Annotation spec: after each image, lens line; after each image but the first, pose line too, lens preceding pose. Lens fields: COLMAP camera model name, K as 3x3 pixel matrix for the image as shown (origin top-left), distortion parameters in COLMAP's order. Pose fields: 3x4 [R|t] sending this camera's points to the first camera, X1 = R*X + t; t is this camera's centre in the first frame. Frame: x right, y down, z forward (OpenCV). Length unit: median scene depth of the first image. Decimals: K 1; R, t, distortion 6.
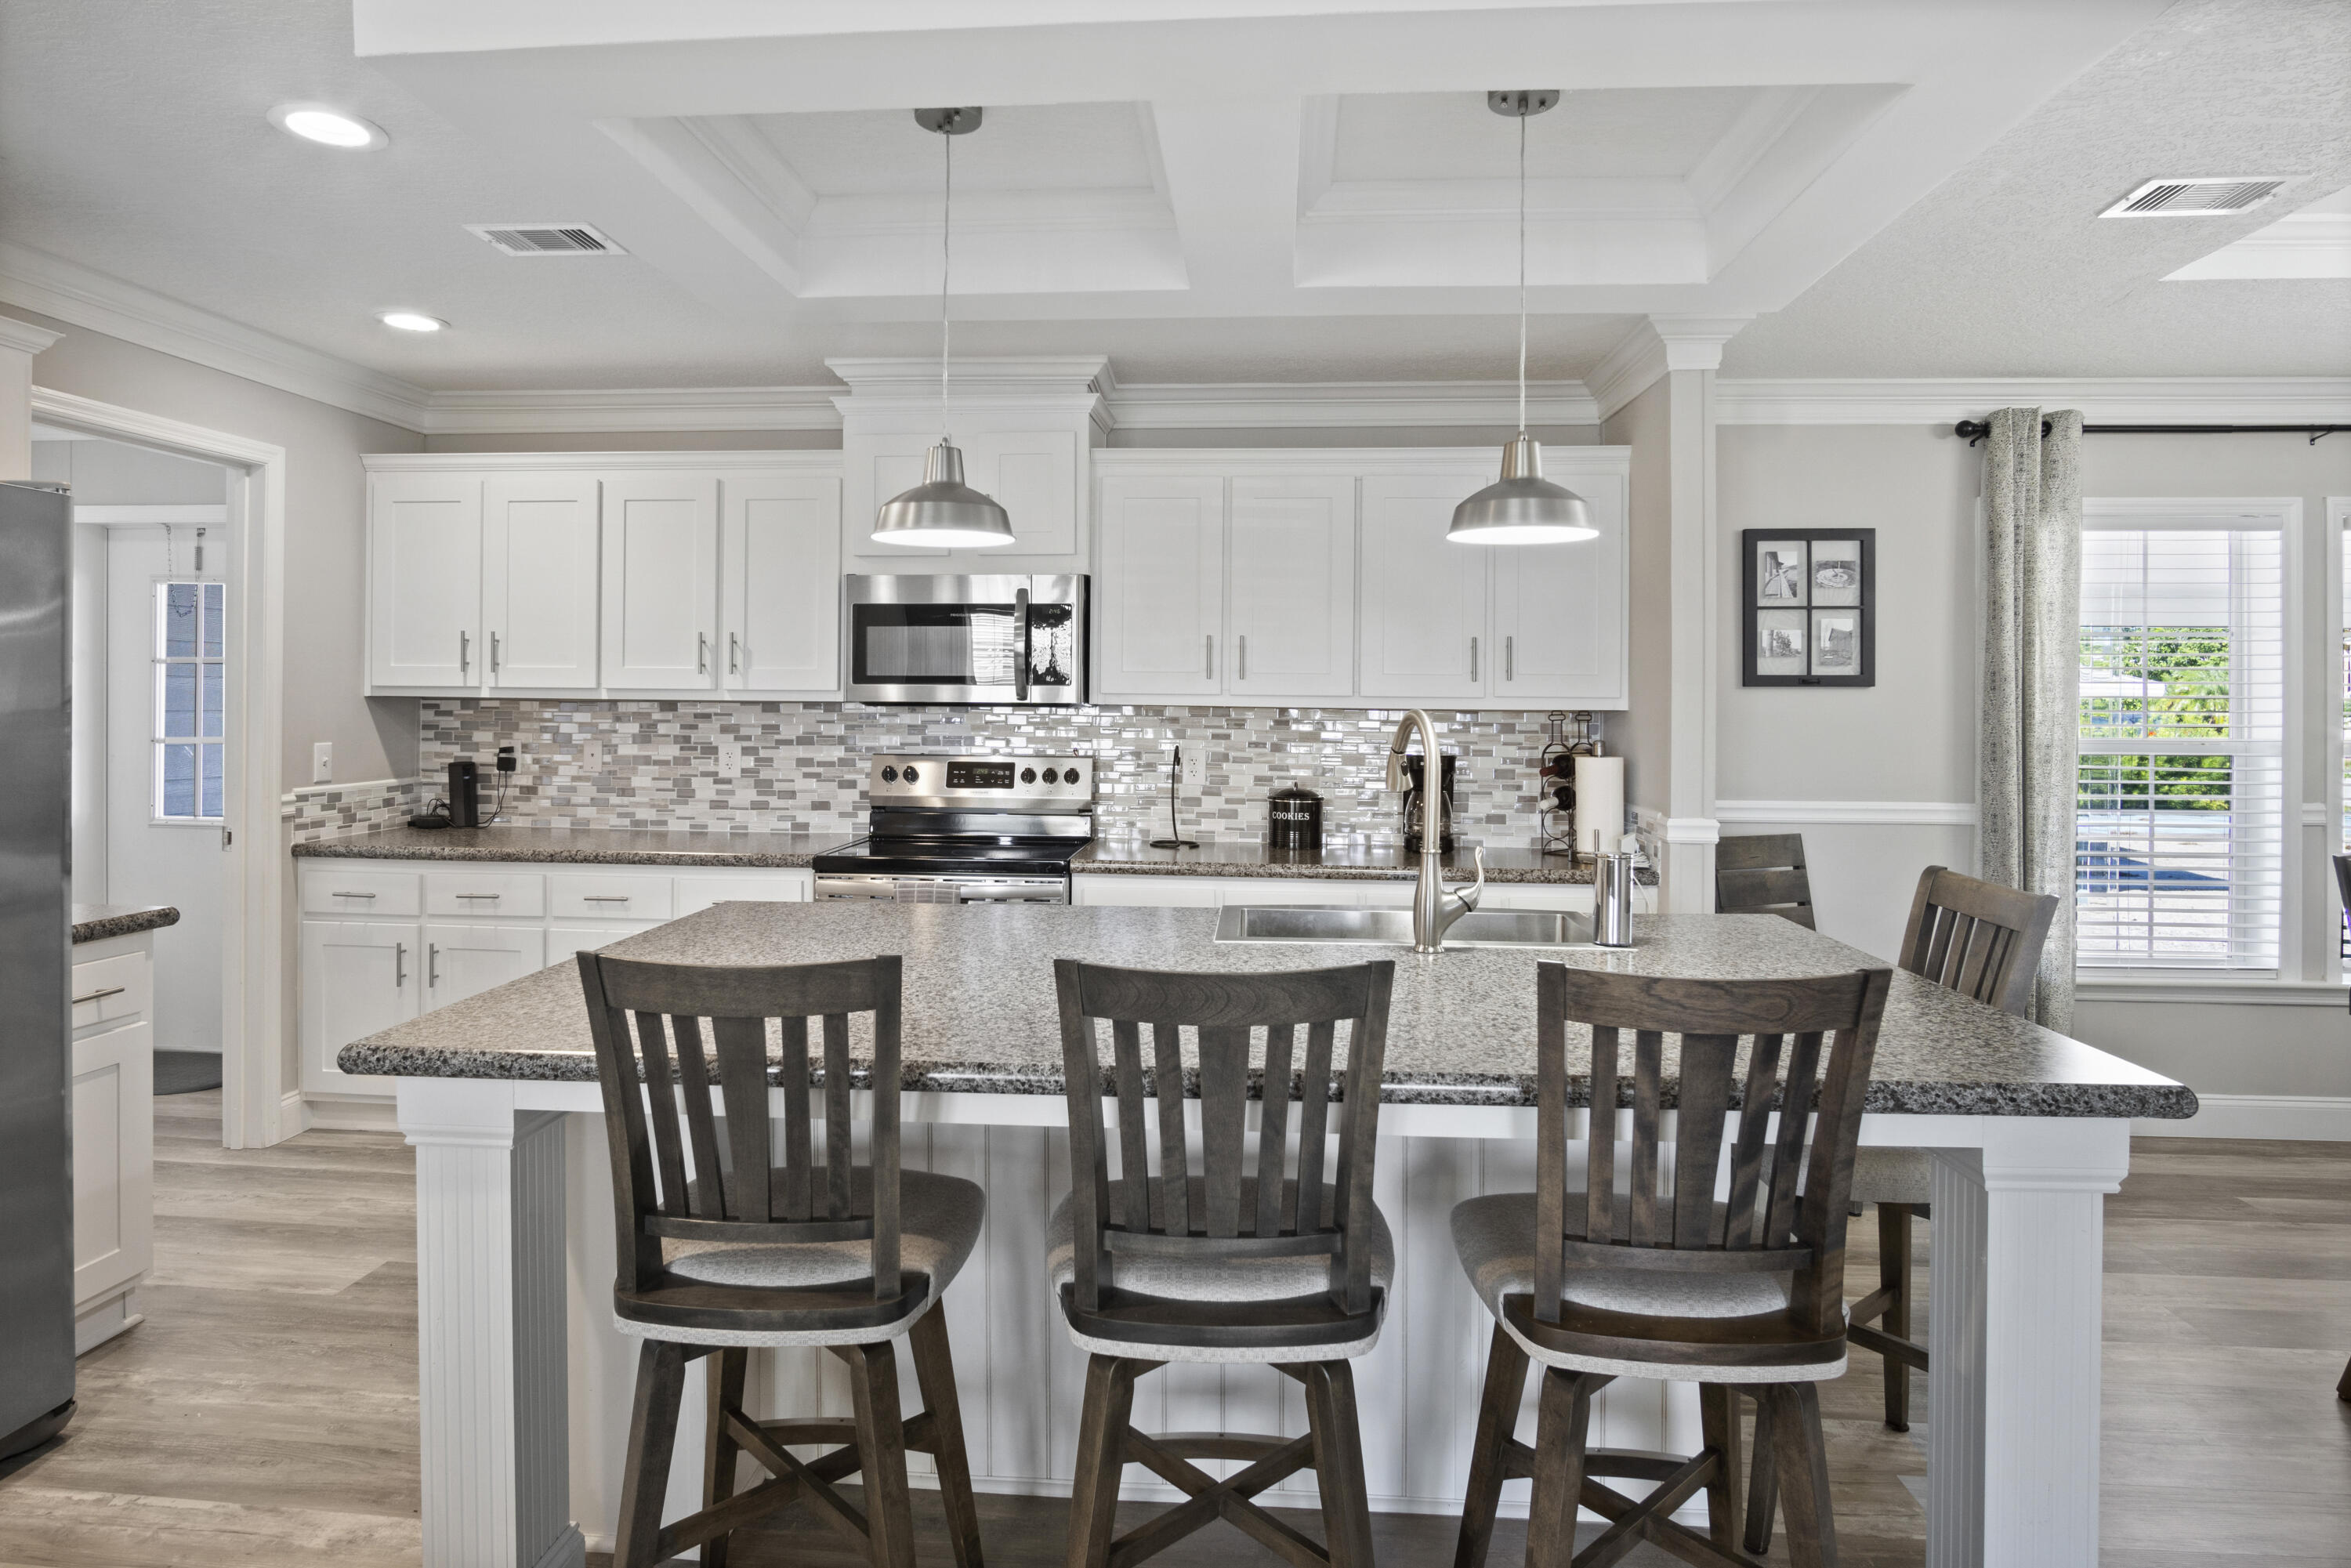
lens RADIAL K [[1265.7, 0, 1172.8], [0, 1265.7, 699.2], [0, 0, 1]] dist [-0.025314, 0.000966]
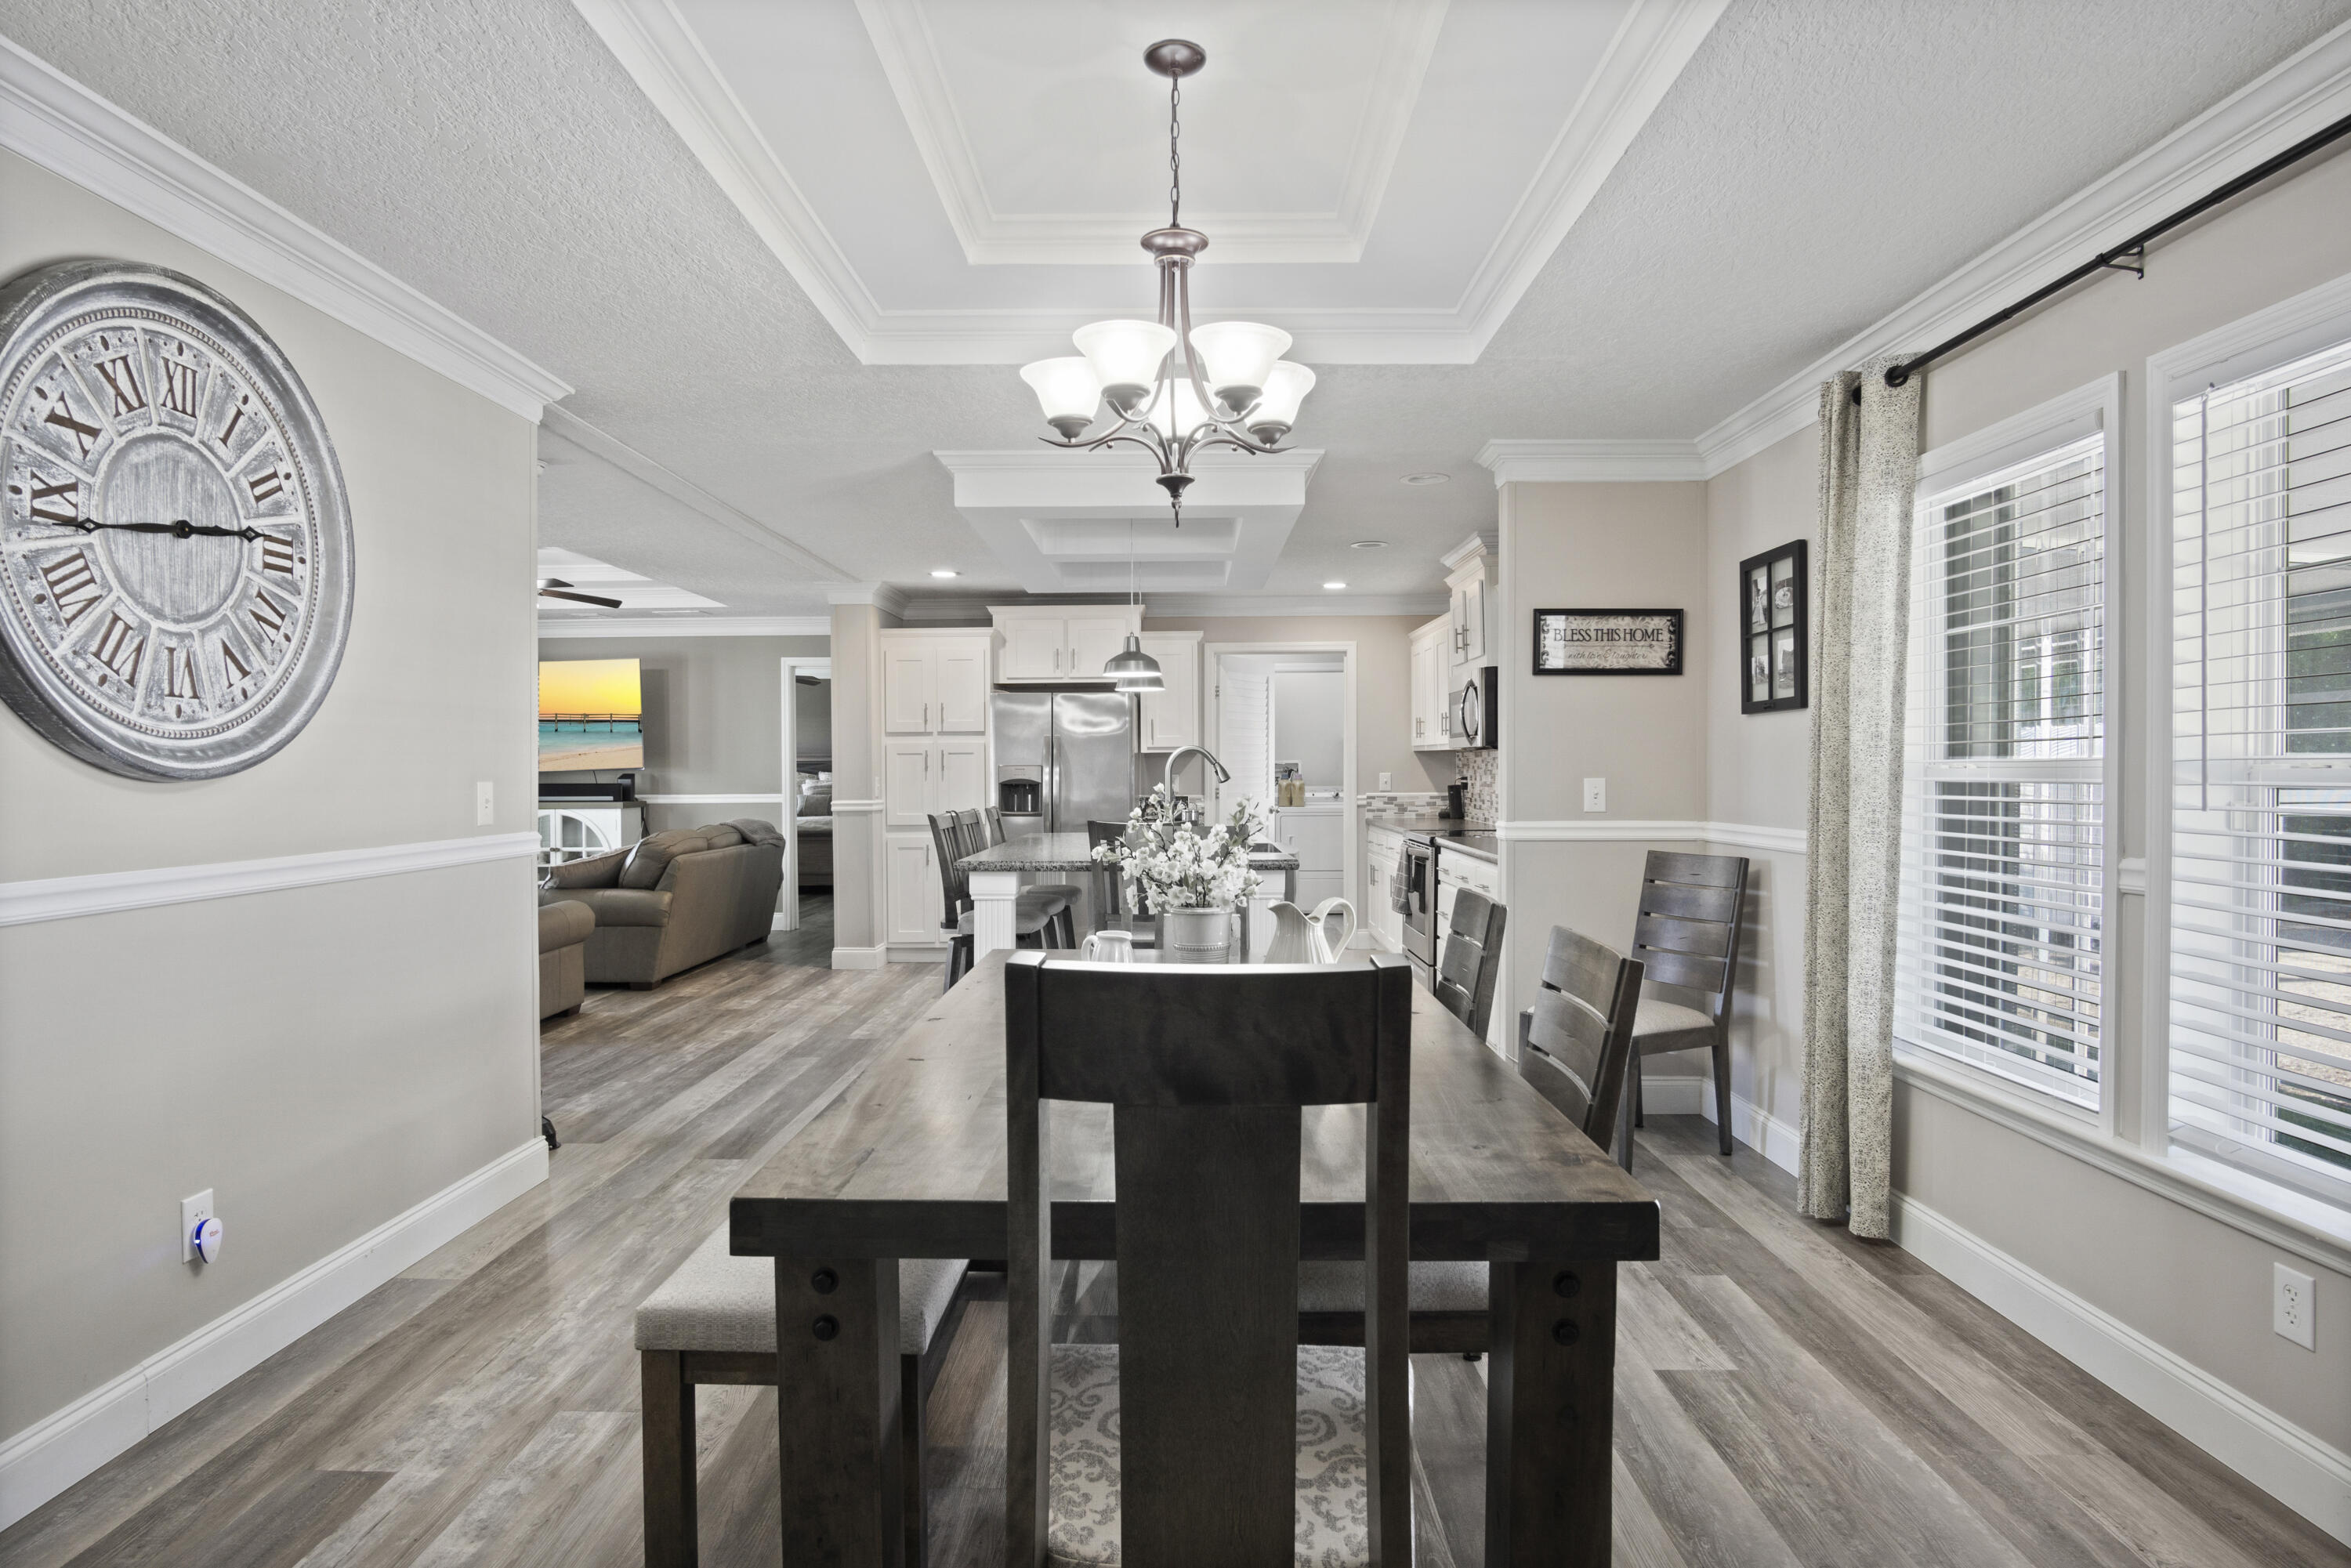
lens RADIAL K [[1261.3, 0, 1138.7], [0, 1261.3, 784.1], [0, 0, 1]] dist [-0.031848, -0.000421]
pose [[0.056077, 0.006466, -0.998406, 0.525983], [0.005897, 0.999959, 0.006807, 0.013259], [0.998409, -0.006269, 0.056037, 0.163867]]
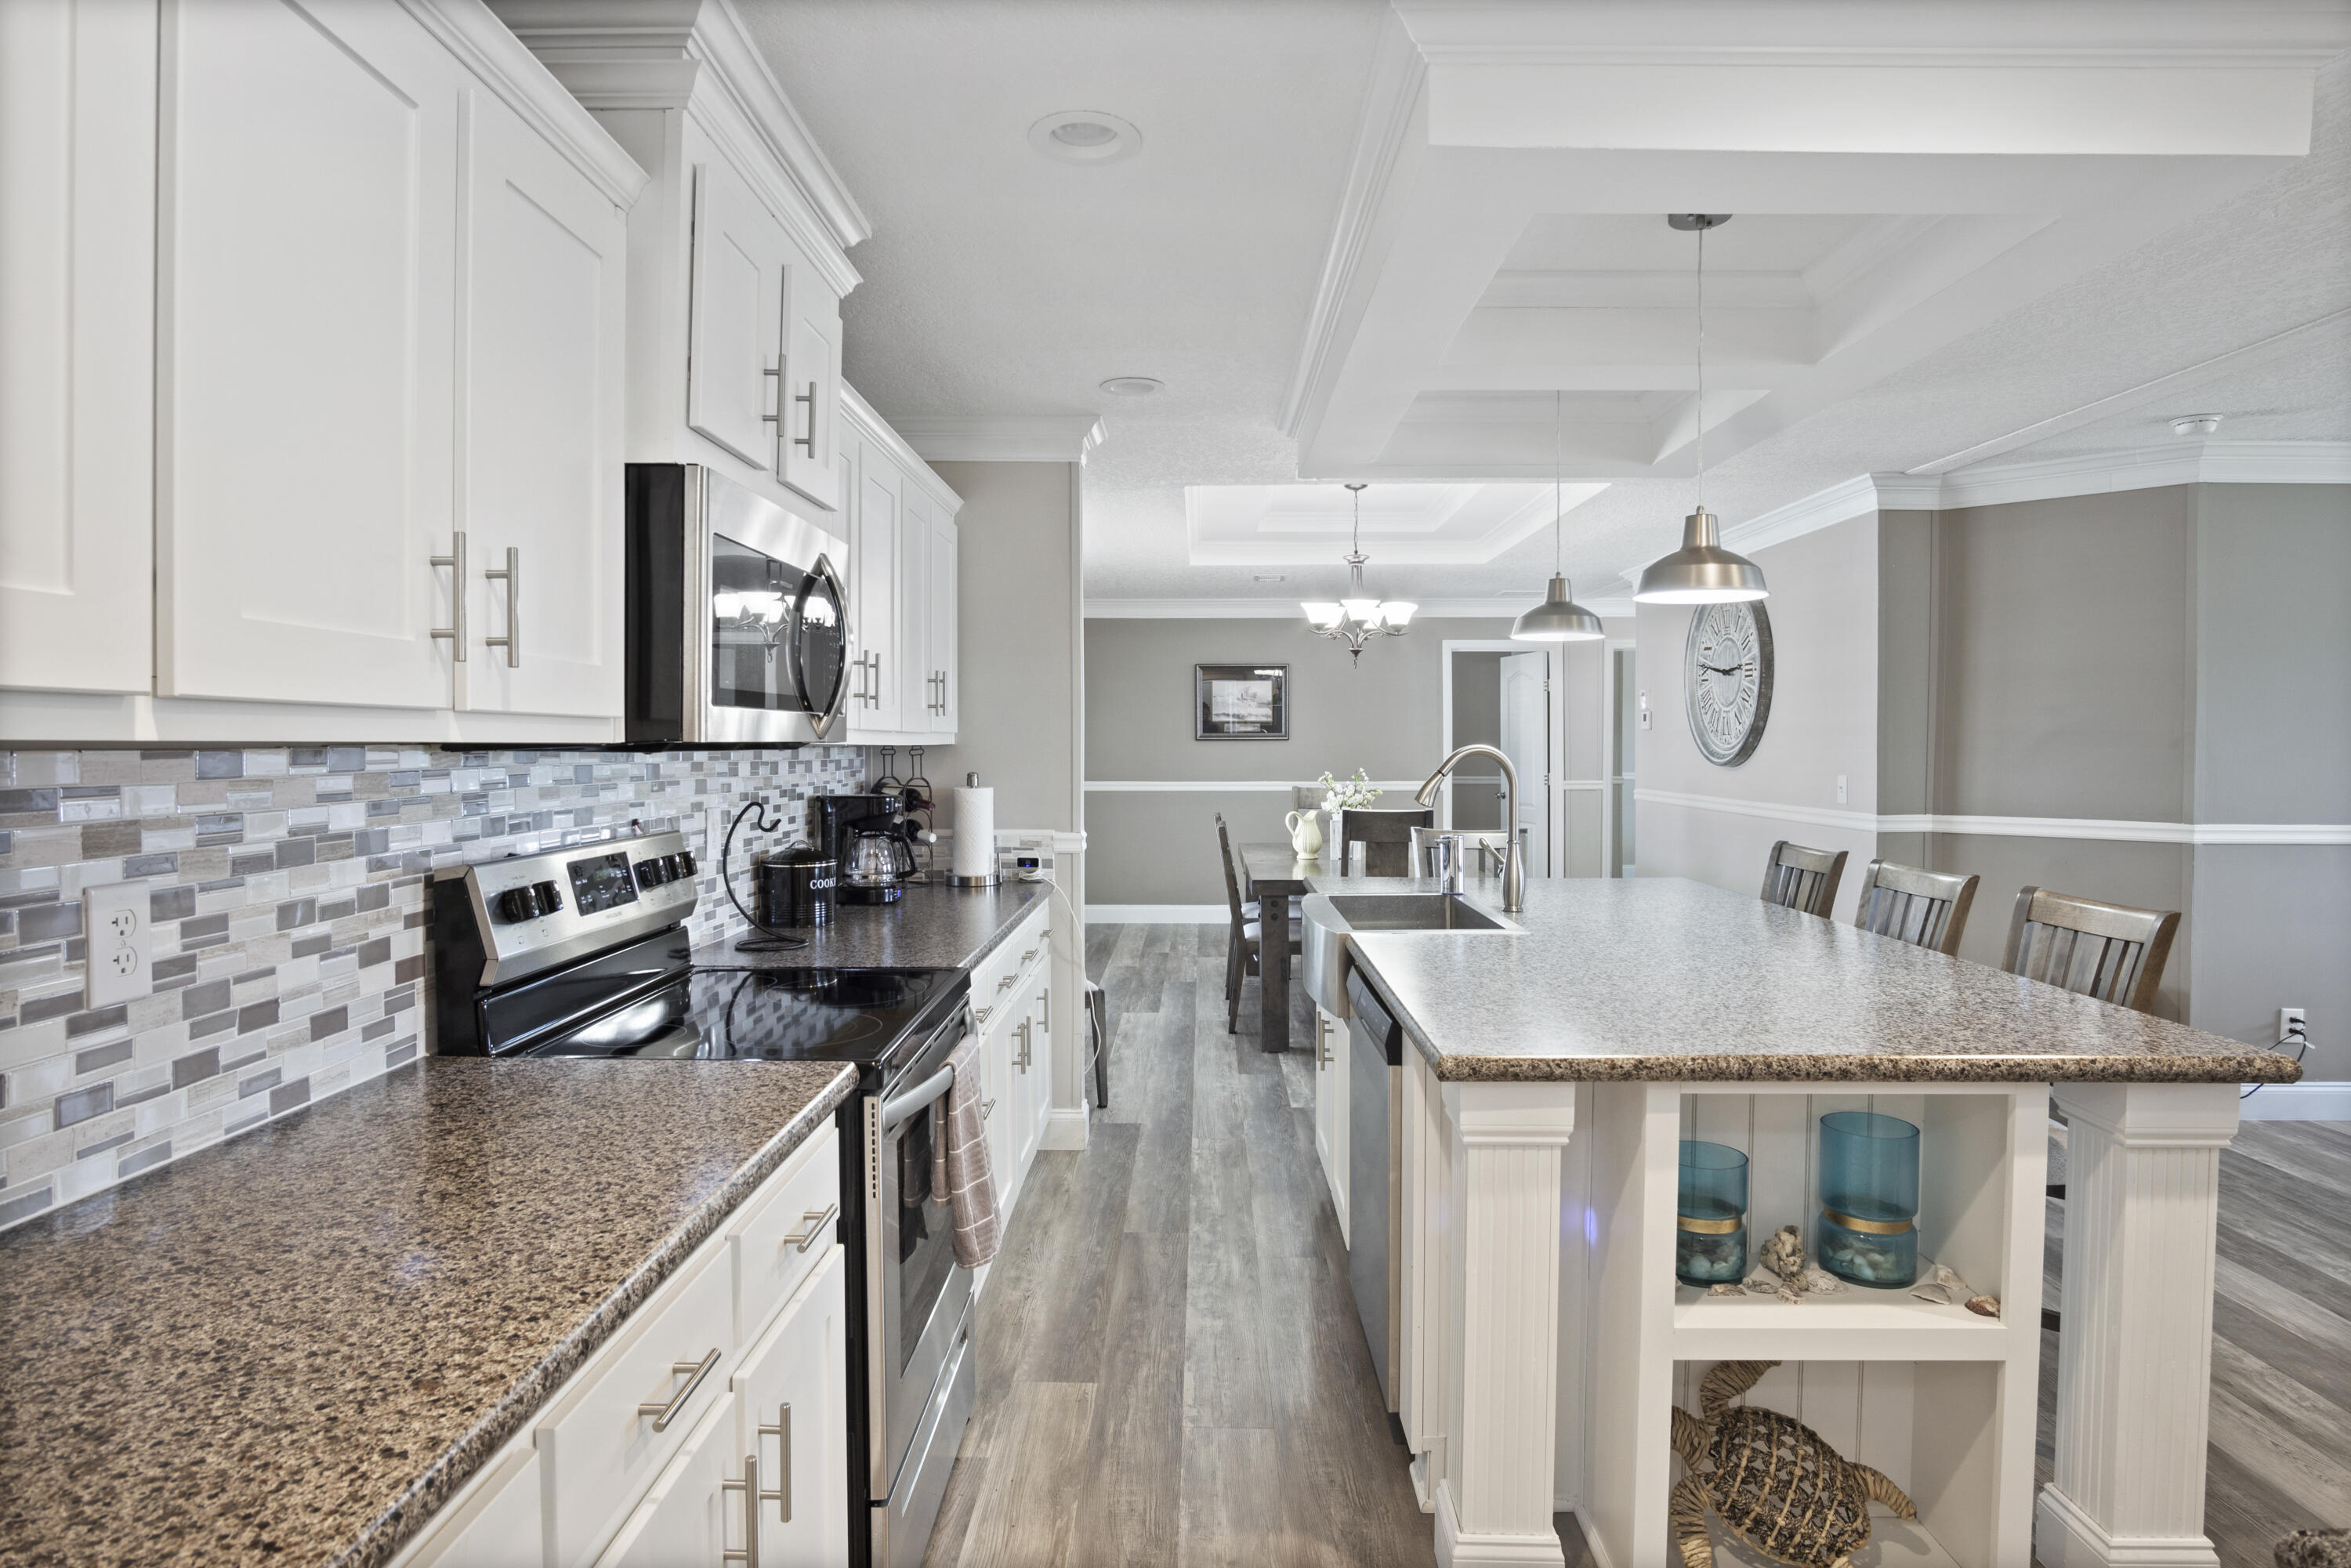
lens RADIAL K [[1261.3, 0, 1138.7], [0, 1261.3, 784.1], [0, 0, 1]] dist [-0.031848, -0.000421]
pose [[-0.035573, -0.041334, 0.998512, -0.672816], [-0.001591, 0.999145, 0.041304, -0.001680], [-0.999366, -0.000119, -0.035608, 0.800840]]
